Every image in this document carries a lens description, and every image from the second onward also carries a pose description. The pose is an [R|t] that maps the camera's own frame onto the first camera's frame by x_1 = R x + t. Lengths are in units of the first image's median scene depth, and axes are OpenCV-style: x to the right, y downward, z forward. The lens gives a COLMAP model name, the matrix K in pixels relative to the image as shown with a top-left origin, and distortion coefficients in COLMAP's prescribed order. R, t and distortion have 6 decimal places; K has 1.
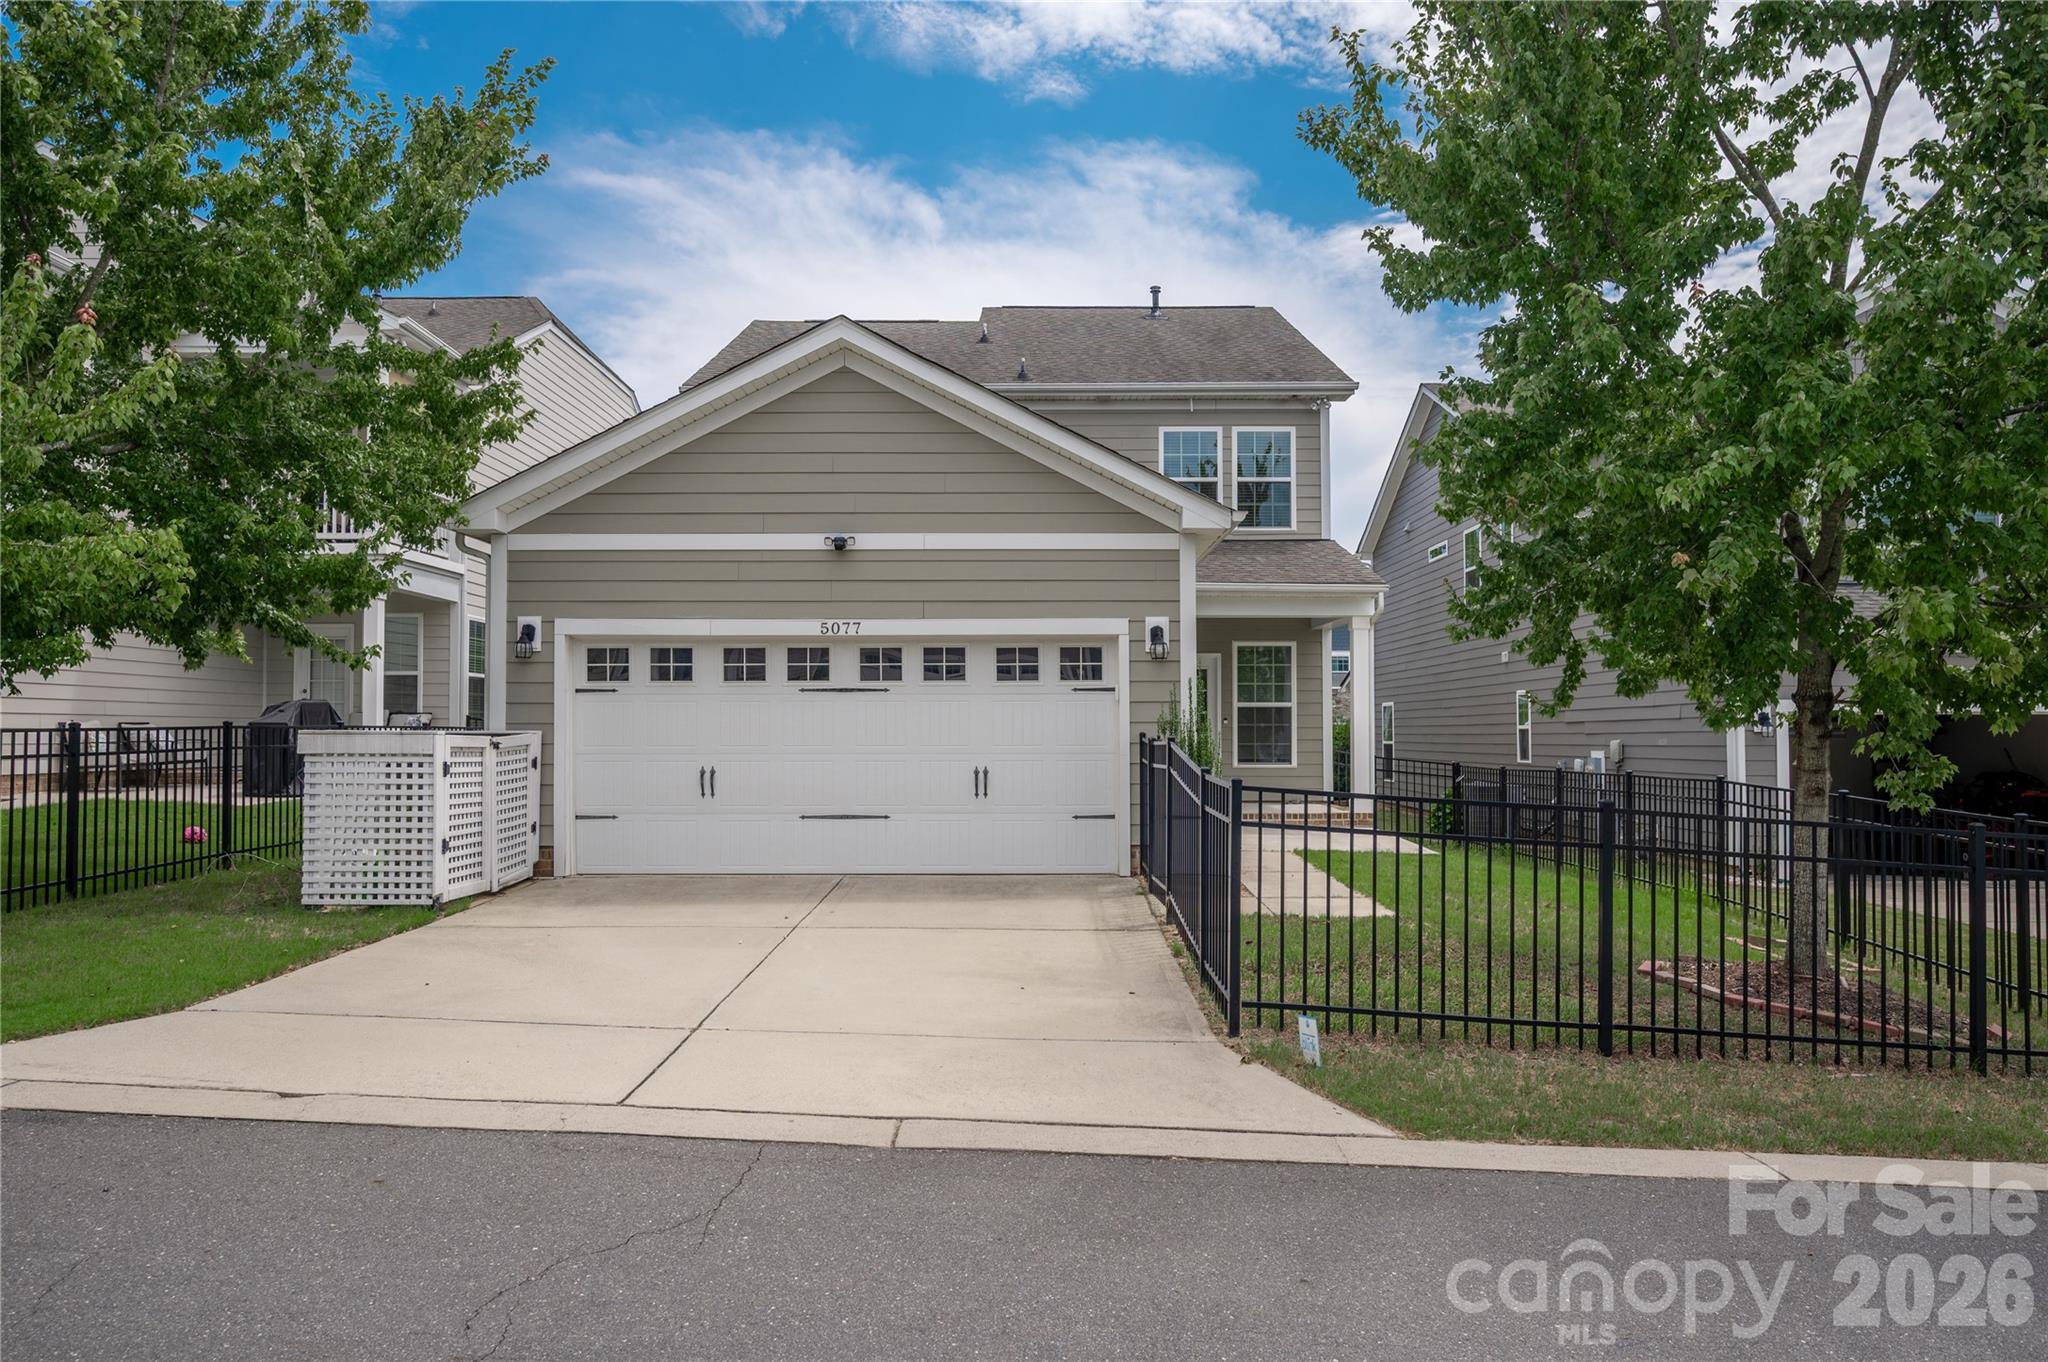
lens RADIAL K [[1326.2, 0, 1024.0], [0, 1326.2, 681.0], [0, 0, 1]] dist [-0.001737, 0.000439]
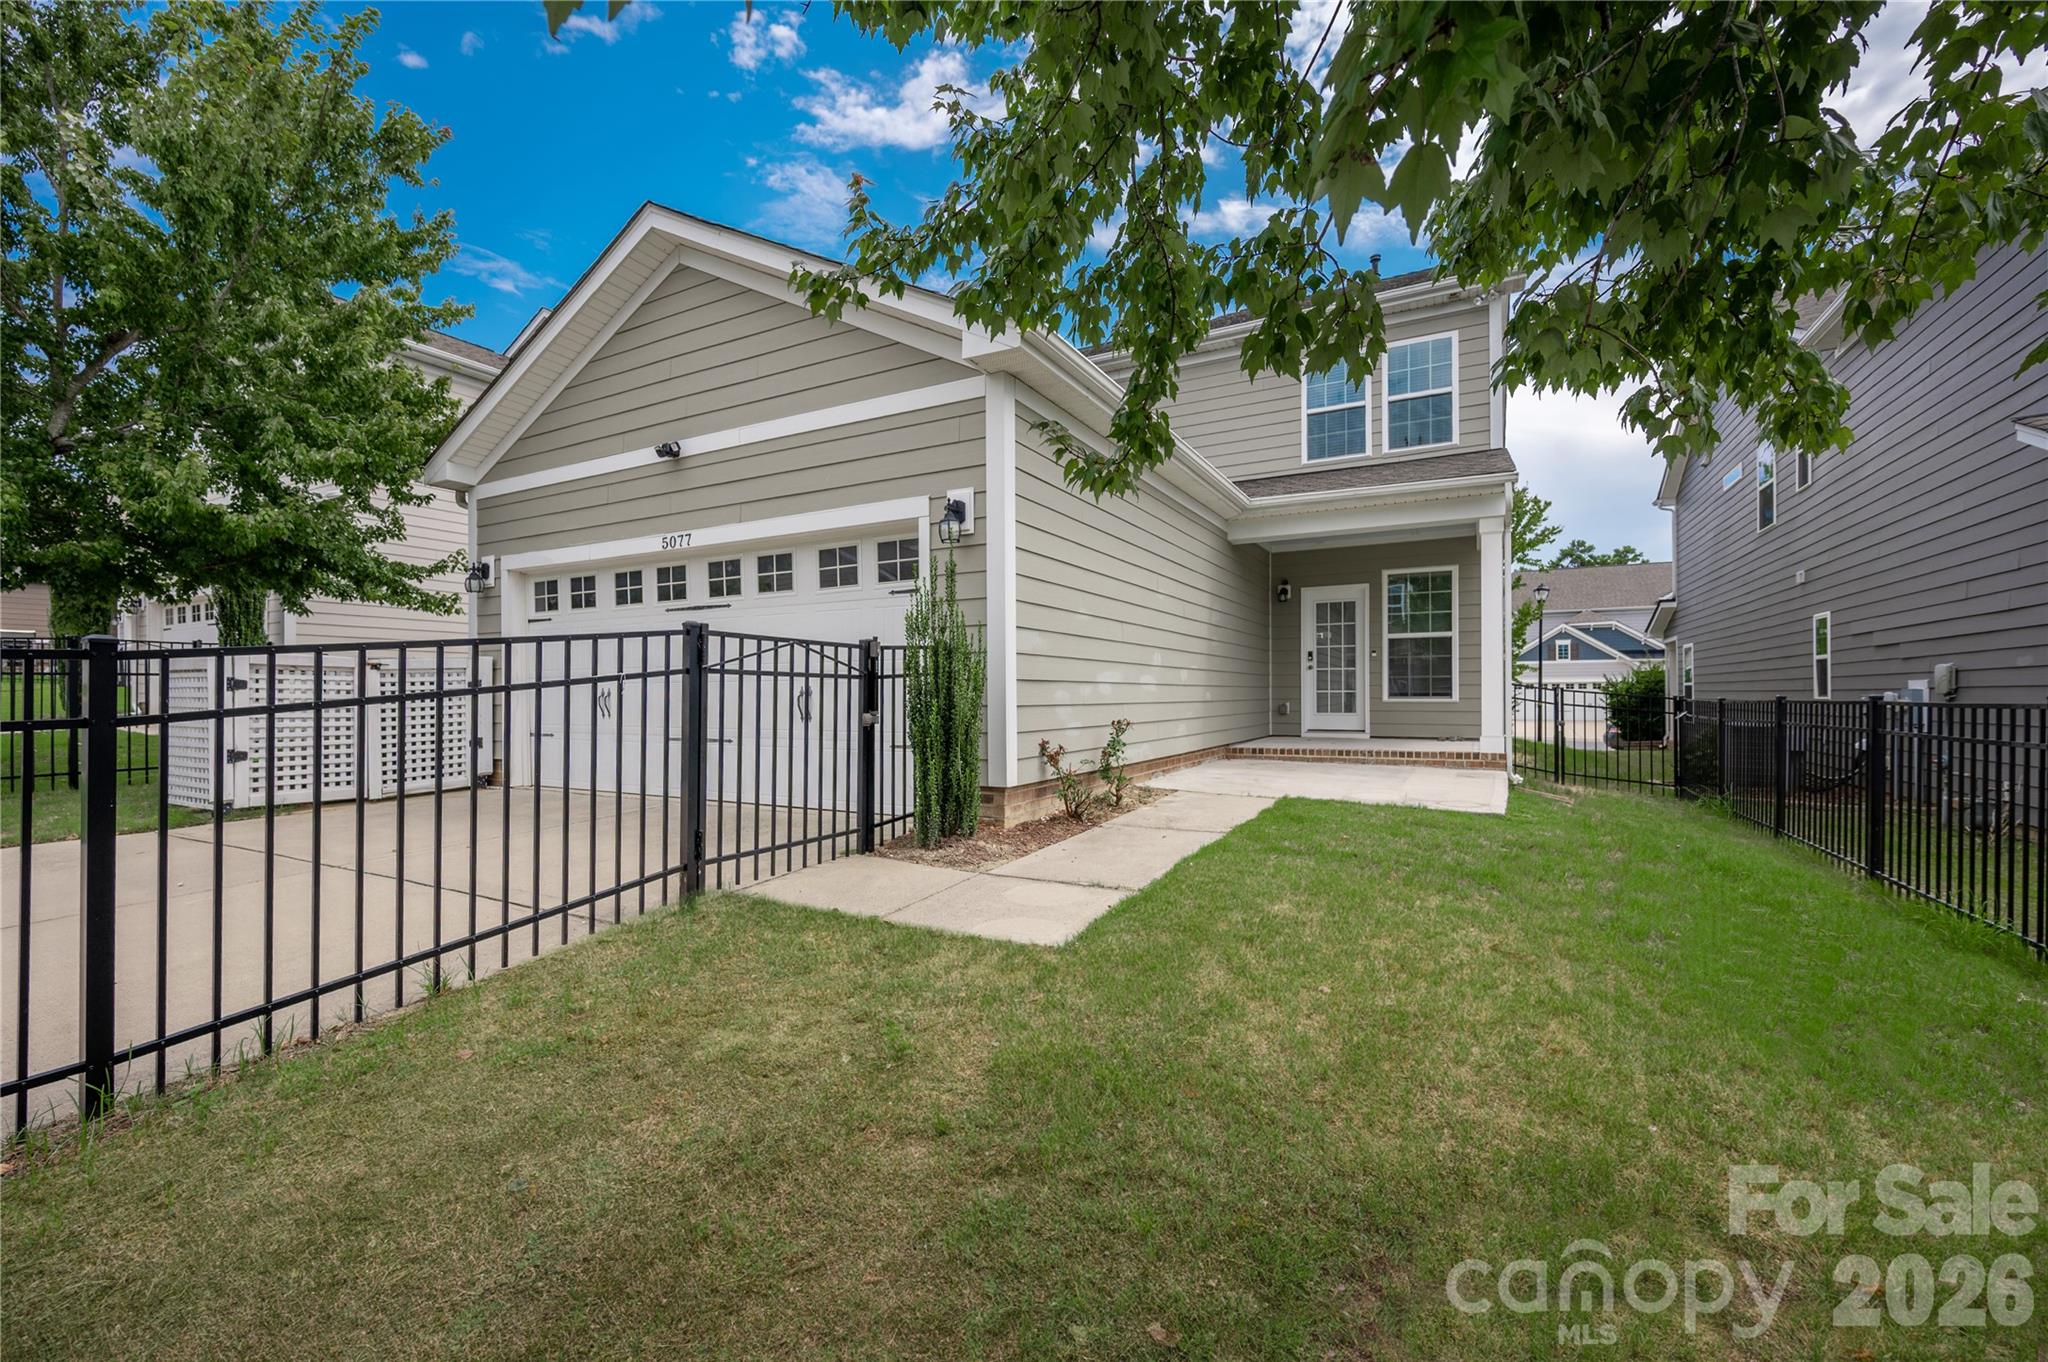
lens RADIAL K [[833.7, 0, 1024.0], [0, 833.7, 681.0], [0, 0, 1]] dist [0.002921, 0.000268]
pose [[0.882164, -0.012127, -0.470786, 0.353905], [0.024558, 0.999493, 0.020271, 0.052818], [0.470301, -0.029444, 0.882015, 0.581631]]
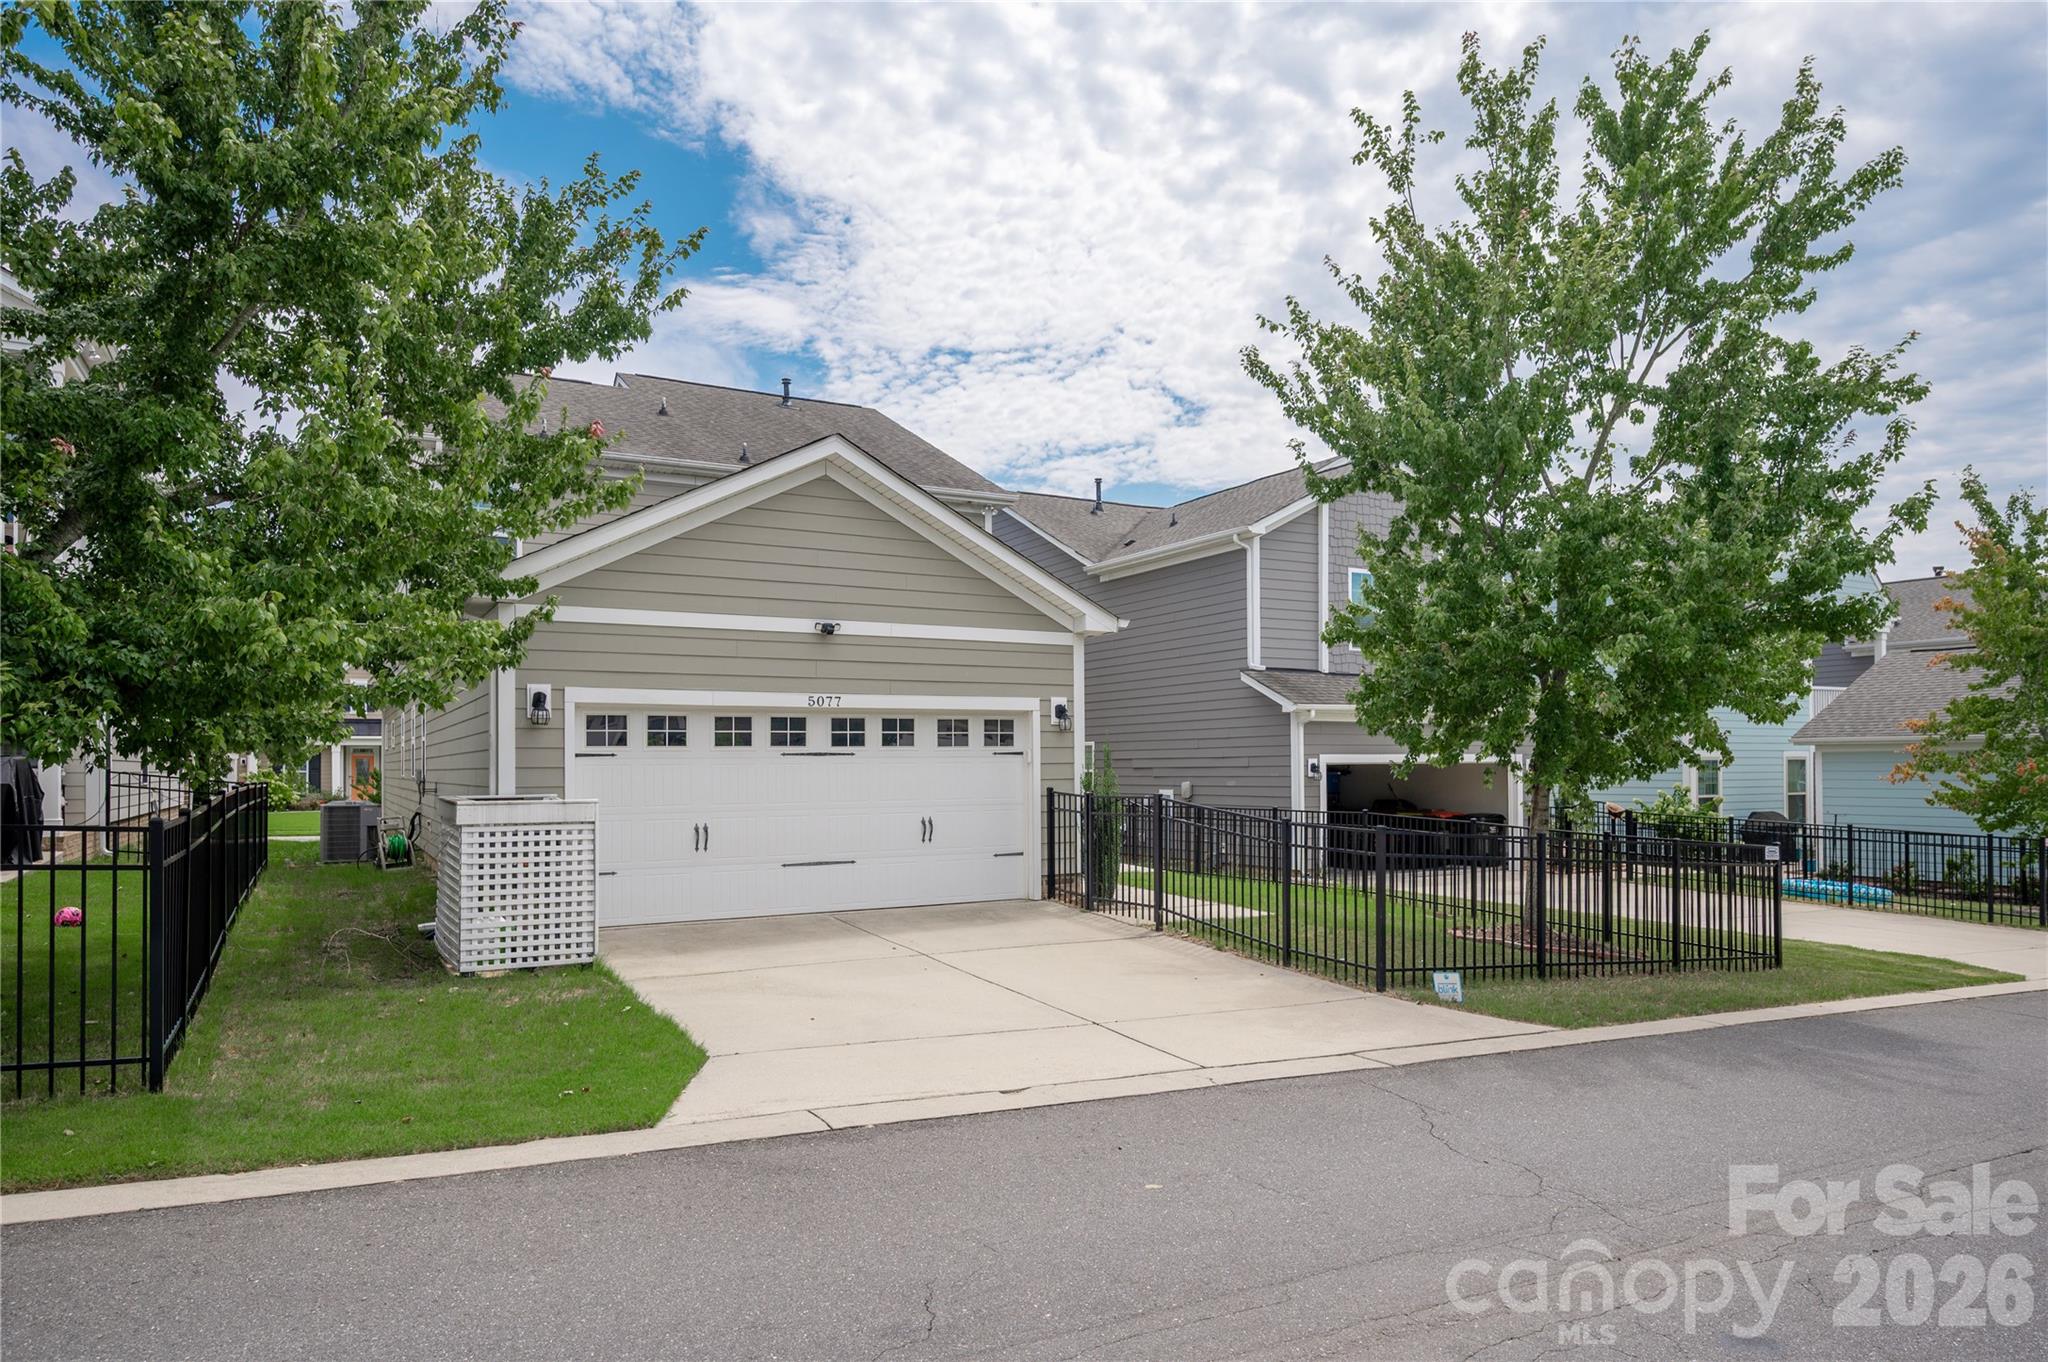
lens RADIAL K [[1247.8, 0, 1025.6], [0, 1247.8, 750.6], [0, 0, 1]] dist [0.000768, 0.000594]
pose [[0.871476, -0.000722, 0.490437, -0.513653], [-0.014075, 0.999550, 0.026482, -0.027796], [-0.490236, -0.029982, 0.871074, -0.038859]]
